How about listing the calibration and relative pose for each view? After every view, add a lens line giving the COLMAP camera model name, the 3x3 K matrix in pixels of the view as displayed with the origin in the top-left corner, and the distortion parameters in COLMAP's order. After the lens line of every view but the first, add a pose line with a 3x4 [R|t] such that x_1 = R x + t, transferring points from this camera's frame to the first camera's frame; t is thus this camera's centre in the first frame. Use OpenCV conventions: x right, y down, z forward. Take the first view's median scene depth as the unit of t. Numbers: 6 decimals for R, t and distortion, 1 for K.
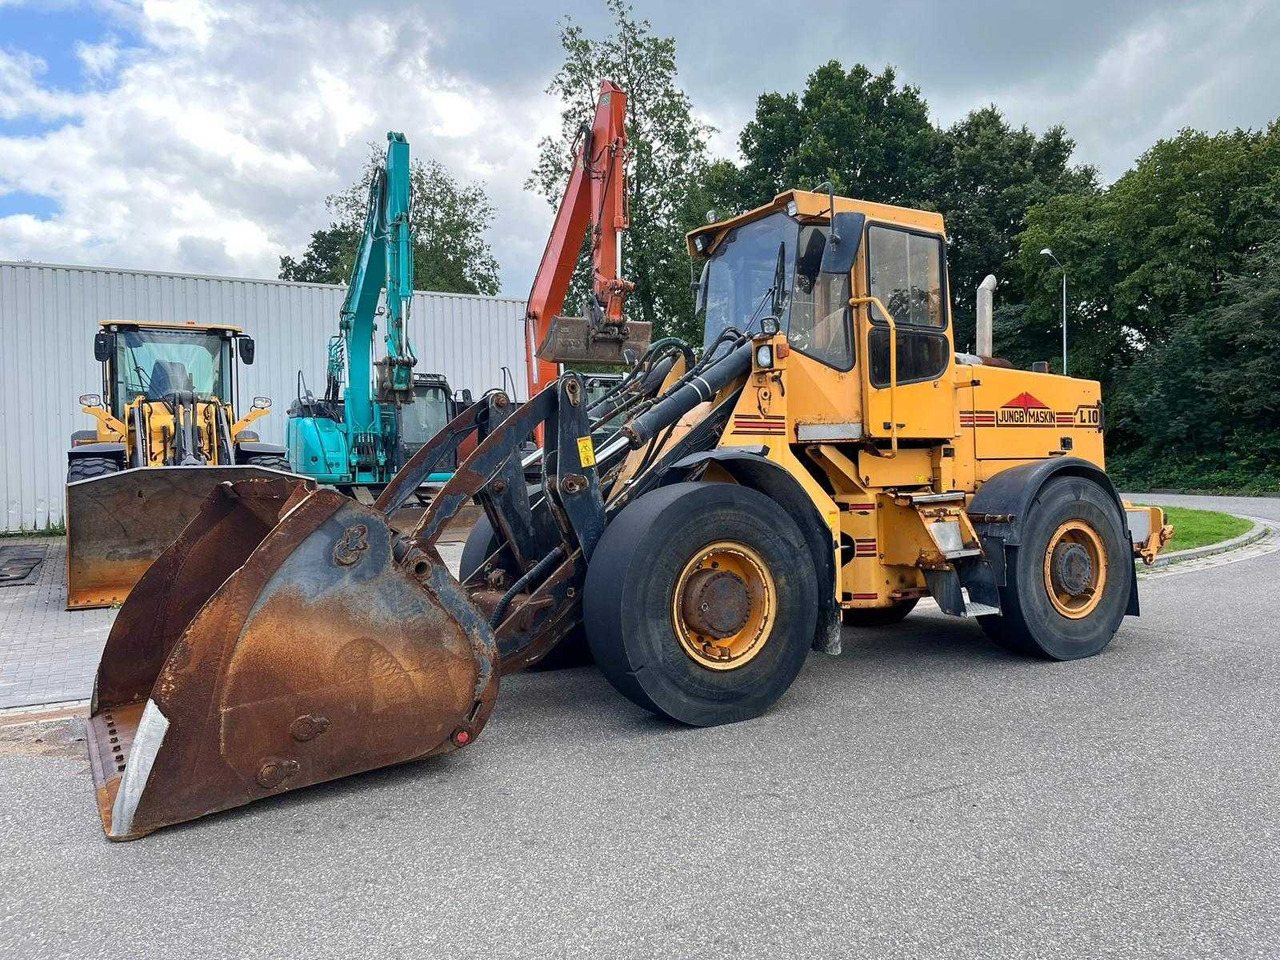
lens RADIAL K [[964.4, 0, 630.0], [0, 964.4, 477.6], [0, 0, 1]] dist [0.049389, -0.074553]
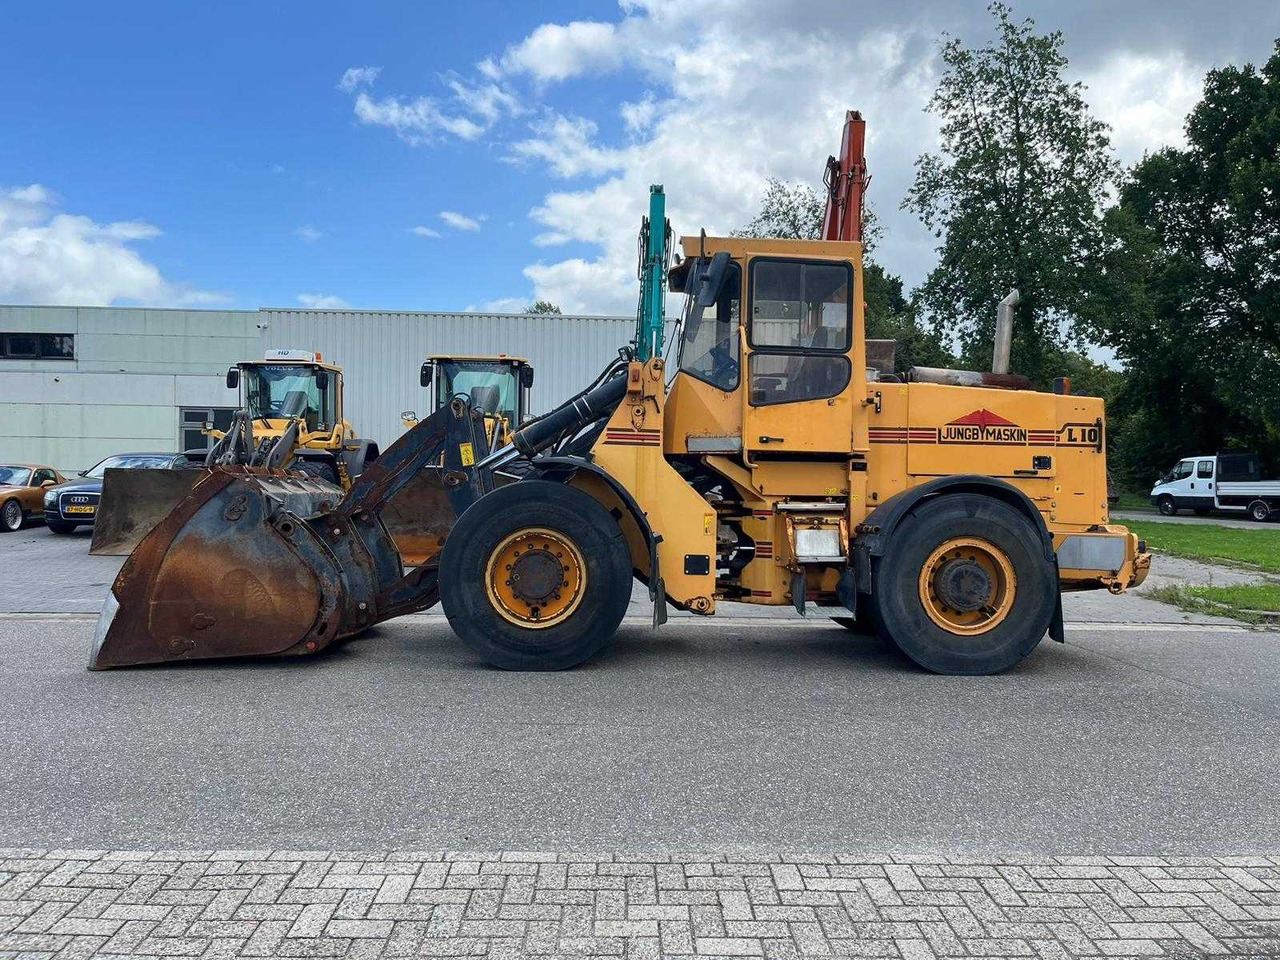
lens RADIAL K [[951.2, 0, 631.4], [0, 951.2, 484.2], [0, 0, 1]] dist [0.032946, -0.012757]
pose [[0.887107, 0.036235, -0.460140, 0.634019], [-0.041106, 0.999155, -0.000568, 0.004444], [0.459731, 0.019418, 0.887846, -0.040971]]
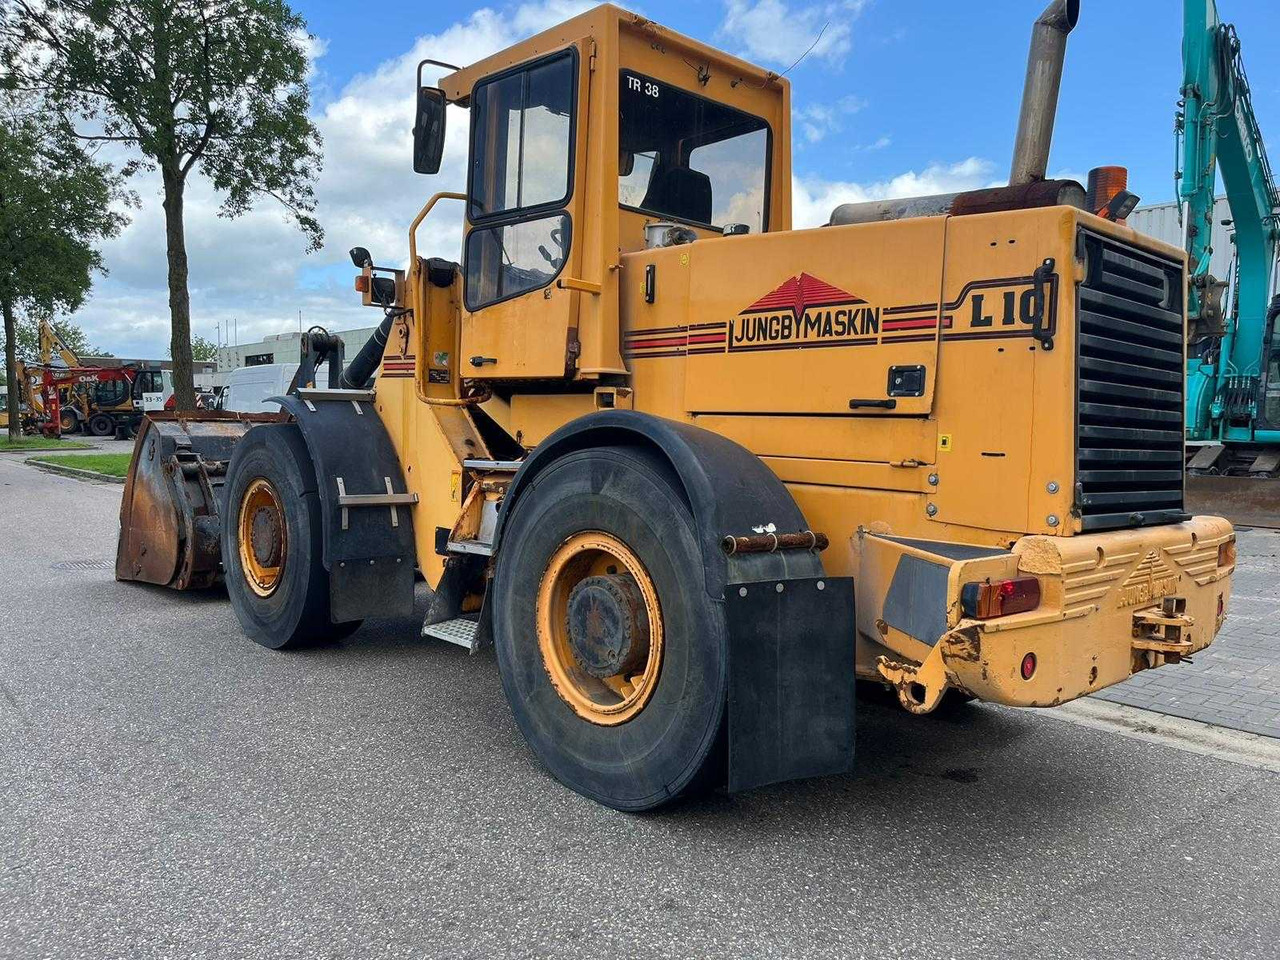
lens RADIAL K [[964.4, 0, 630.0], [0, 964.4, 477.6], [0, 0, 1]] dist [0.049389, -0.074553]
pose [[0.199437, 0.079077, -0.976715, 1.007502], [-0.039208, 0.996584, 0.072680, -0.023532], [0.979126, 0.023800, 0.201856, 0.965618]]
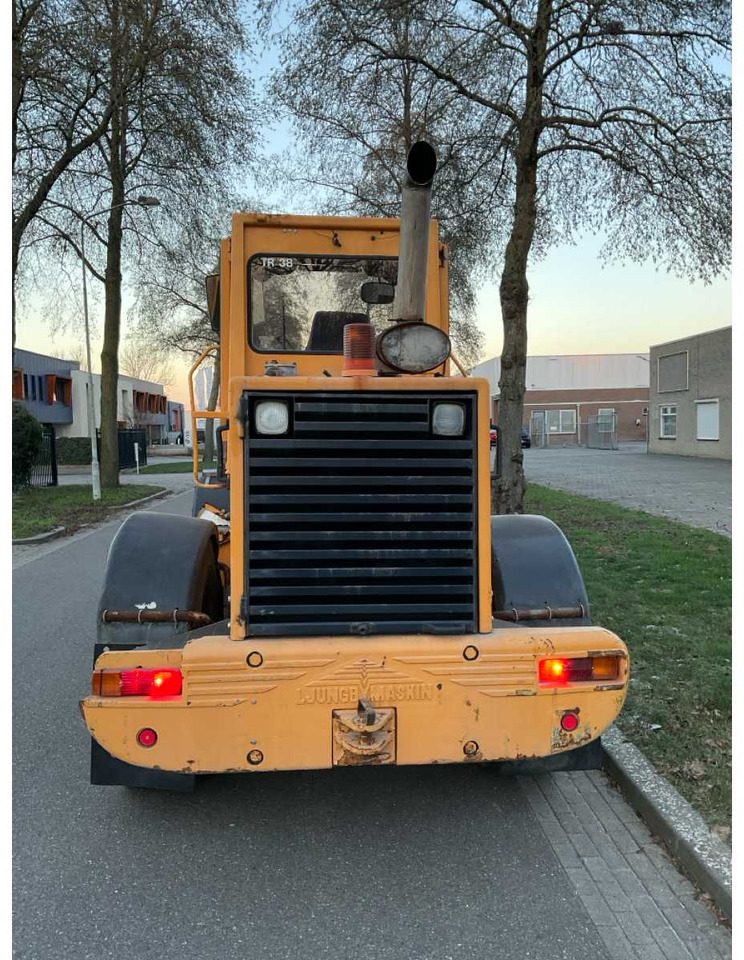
lens RADIAL K [[778.3, 0, 376.1], [0, 778.3, 477.1], [0, 0, 1]] dist [0.110036, -0.241269]
pose [[-0.422098, 0.072747, -0.903627, 0.980028], [0.004006, 0.996915, 0.078385, -0.100808], [0.906542, 0.029466, -0.421087, 1.515951]]
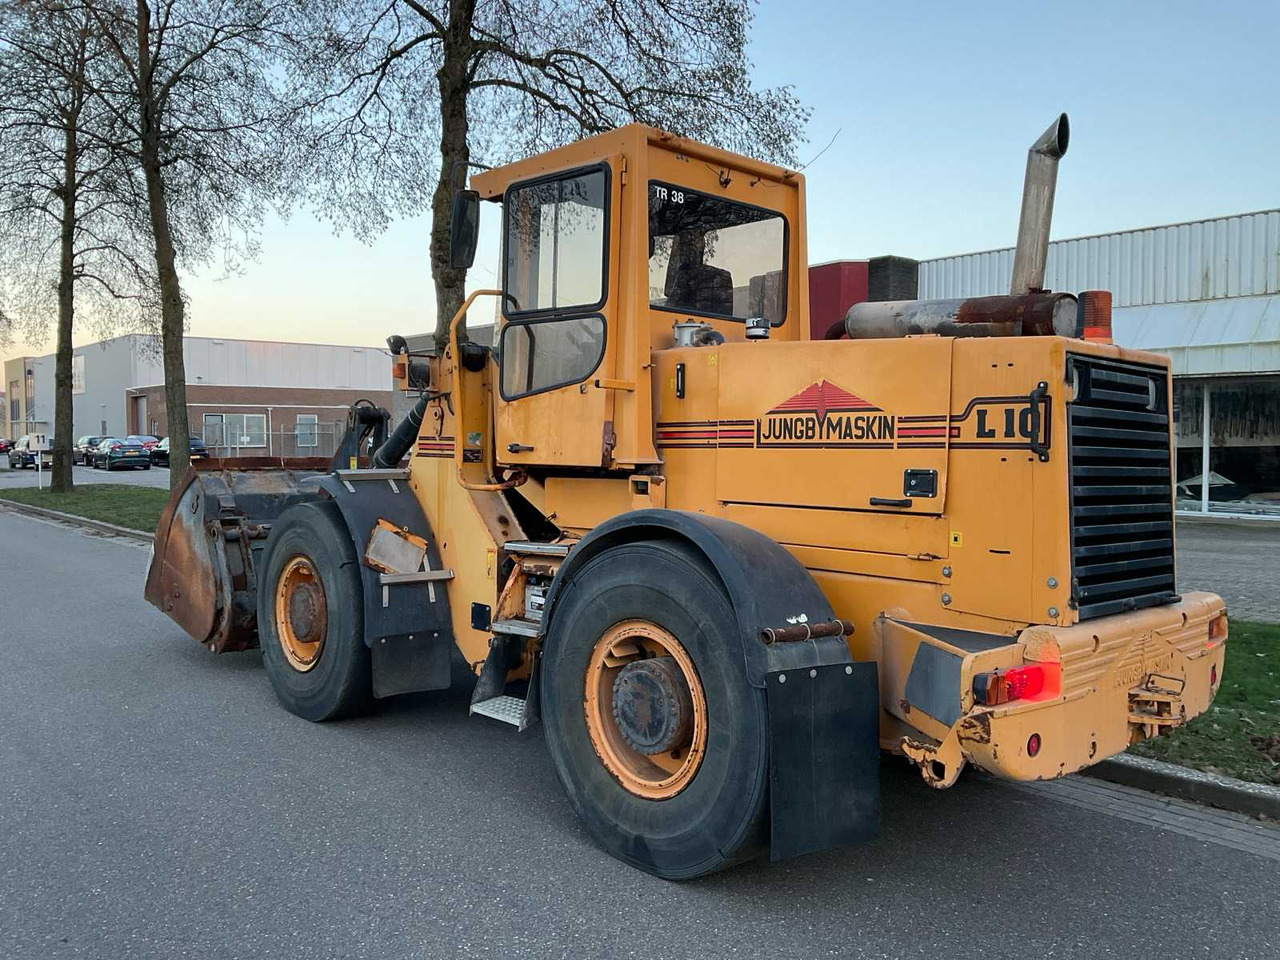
lens RADIAL K [[1031.4, 0, 640.0], [0, 1031.4, 480.0], [0, 0, 1]] dist [0.076001, -0.136524]
pose [[0.211452, 0.048382, -0.976190, 1.092126], [-0.023221, 0.998741, 0.044470, -0.067255], [0.977113, 0.013265, 0.212309, 0.920371]]
